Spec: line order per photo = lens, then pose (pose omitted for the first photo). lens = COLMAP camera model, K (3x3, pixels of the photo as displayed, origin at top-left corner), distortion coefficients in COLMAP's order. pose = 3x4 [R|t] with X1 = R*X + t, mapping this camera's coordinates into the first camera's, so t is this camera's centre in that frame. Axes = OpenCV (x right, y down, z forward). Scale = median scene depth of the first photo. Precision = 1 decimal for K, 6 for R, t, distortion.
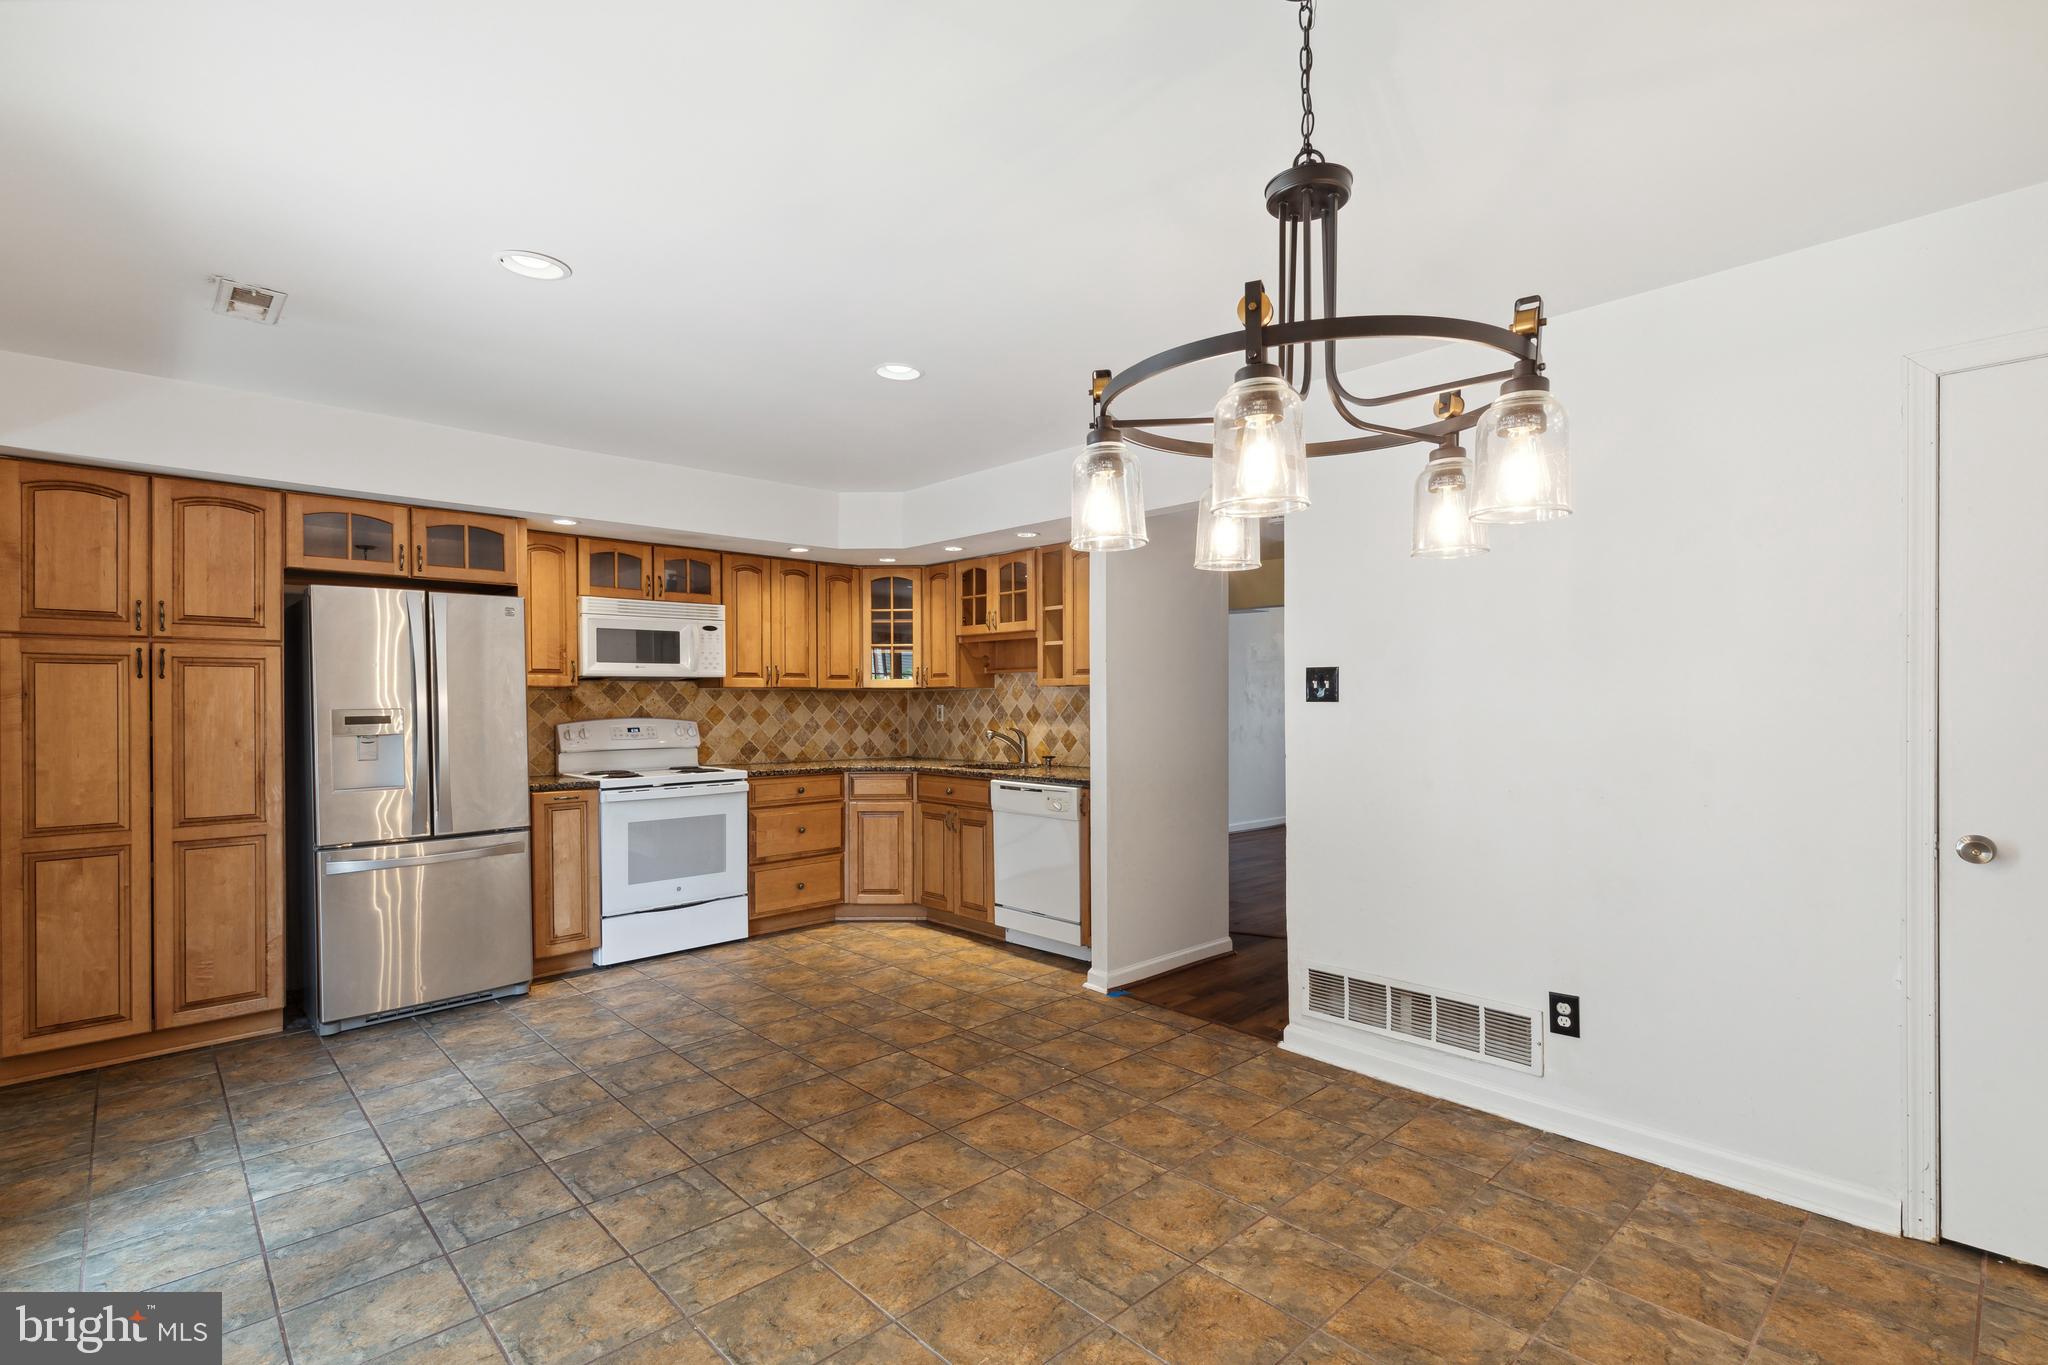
lens RADIAL K [[951.1, 0, 1023.6], [0, 951.1, 700.6], [0, 0, 1]] dist [0.004646, 0.000606]
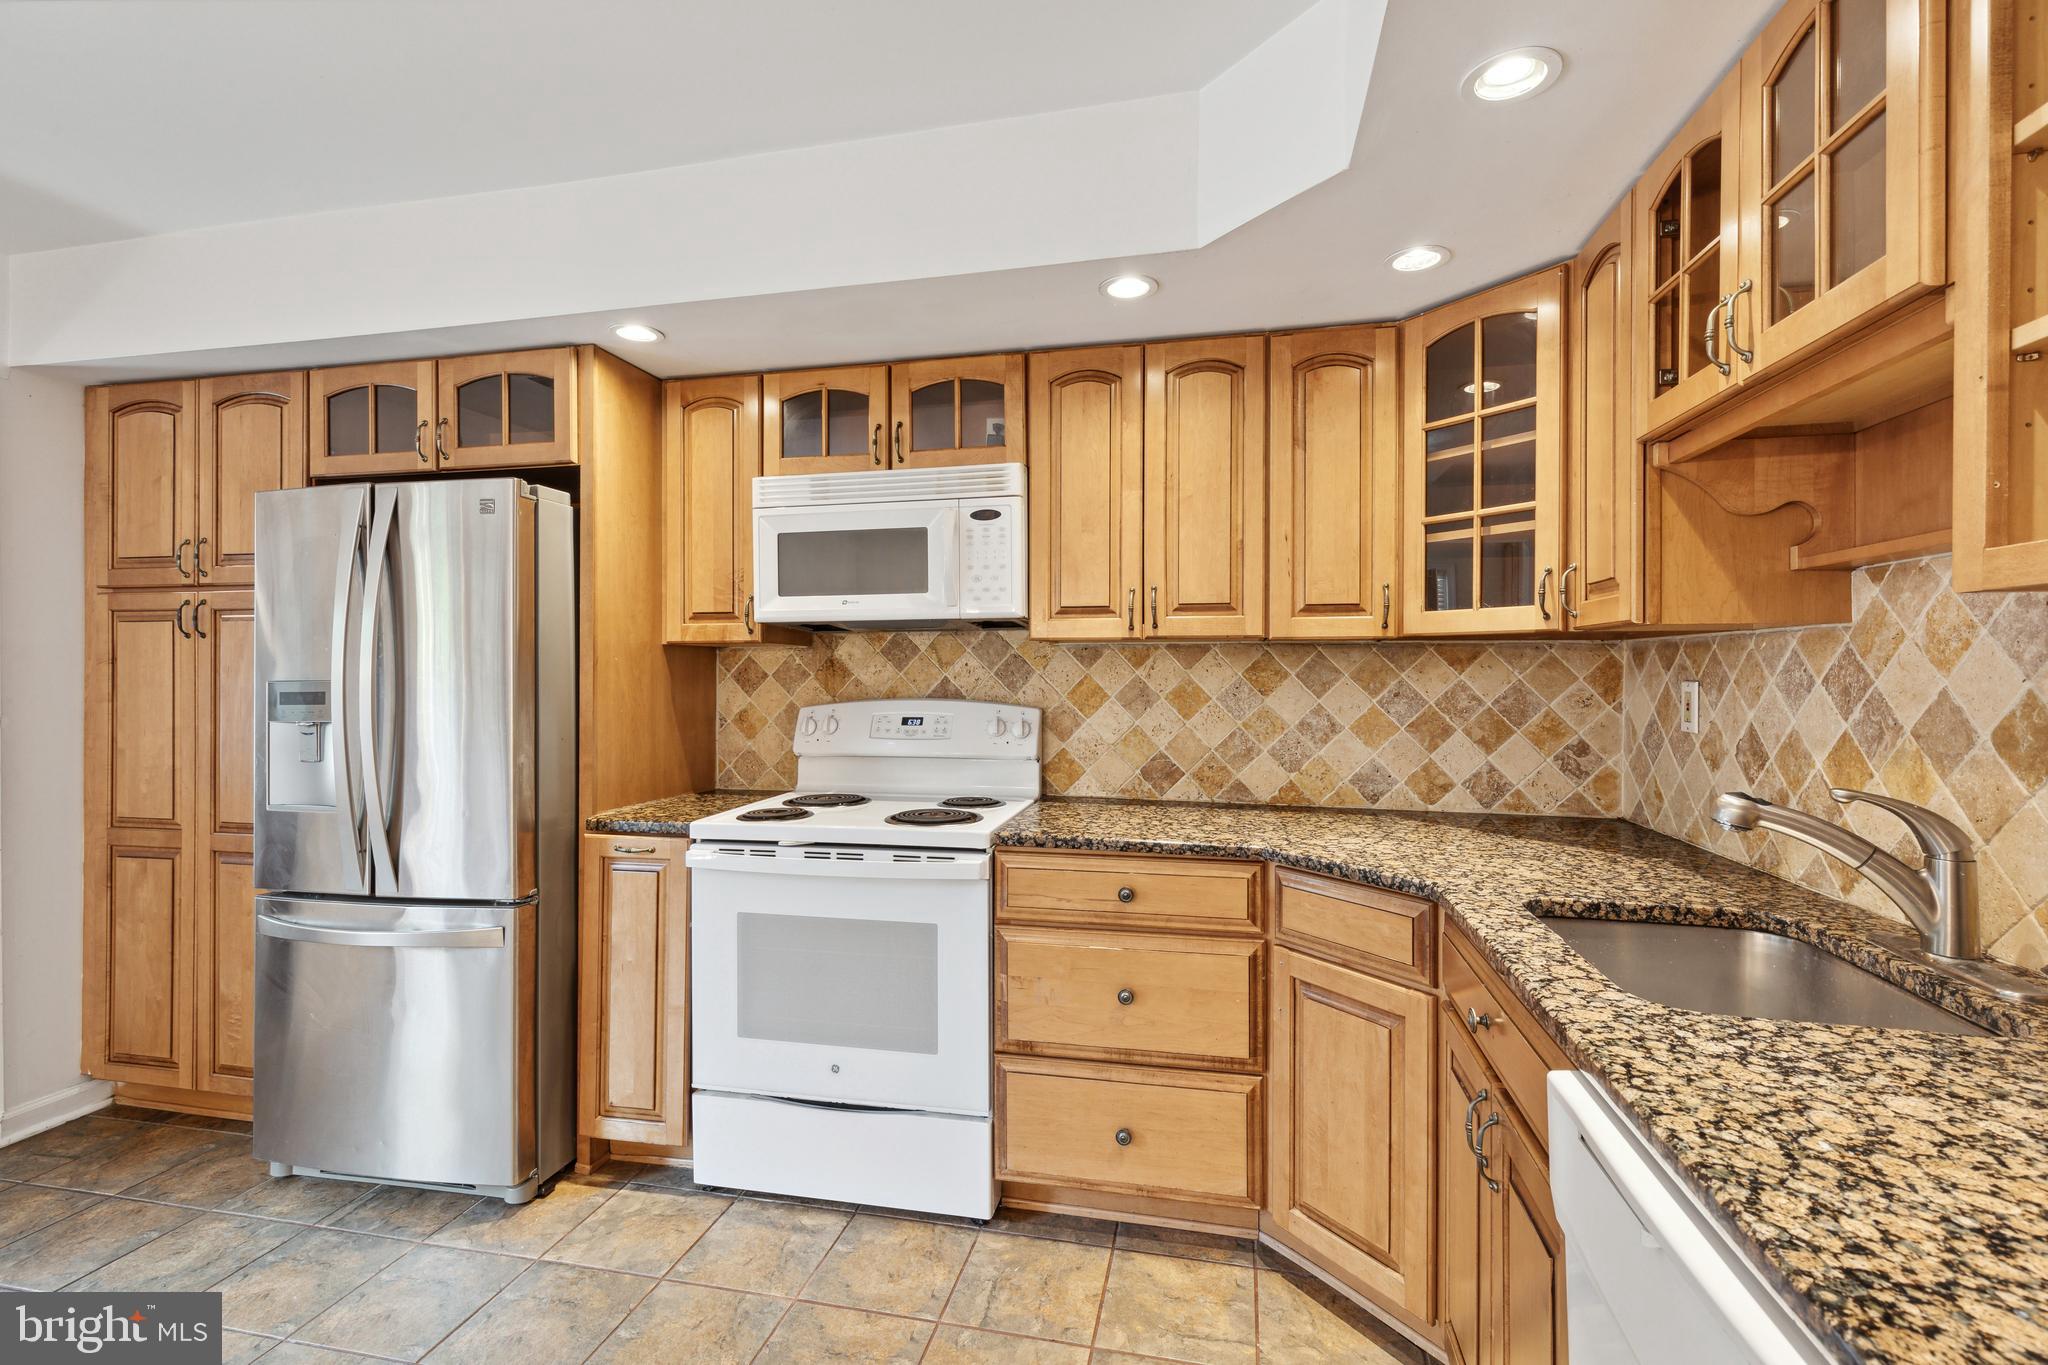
lens RADIAL K [[921.5, 0, 1027.6], [0, 921.5, 666.8], [0, 0, 1]] dist [0.006262, -0.000004]
pose [[0.557850, 0.003040, -0.829936, 0.066901], [-0.001809, 0.999995, 0.002447, -0.001757], [0.829940, 0.000136, 0.557853, 0.816596]]
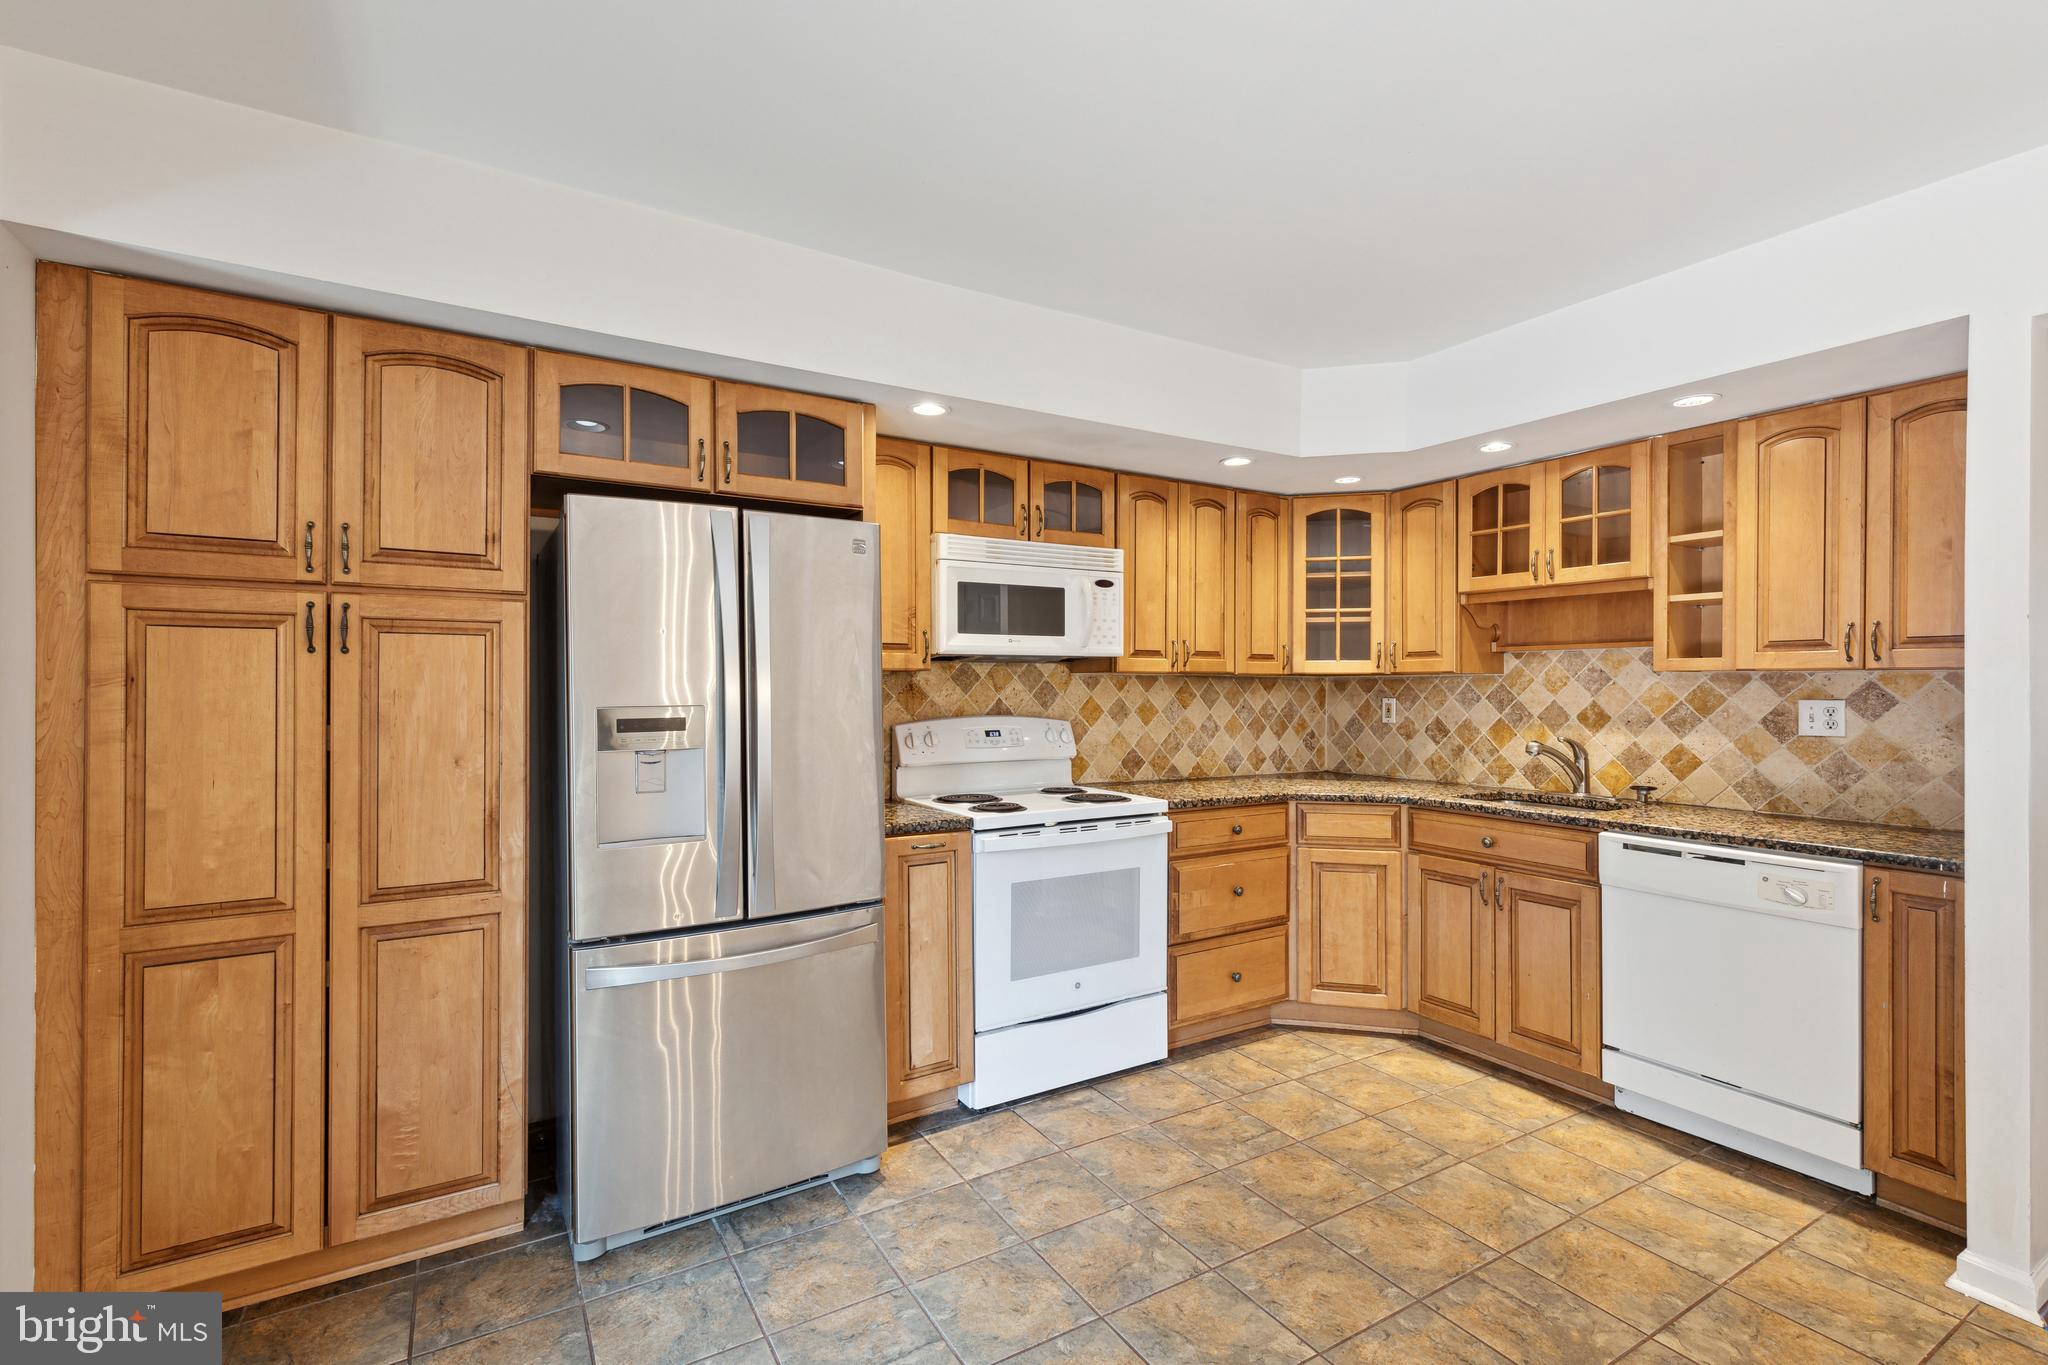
lens RADIAL K [[927.6, 0, 1024.0], [0, 927.6, 682.5], [0, 0, 1]] dist [0.007981, -0.000025]
pose [[0.976610, 0.004859, -0.214963, -0.261656], [-0.005837, 0.999975, -0.003915, -0.003820], [0.214939, 0.005078, 0.976614, 0.376529]]
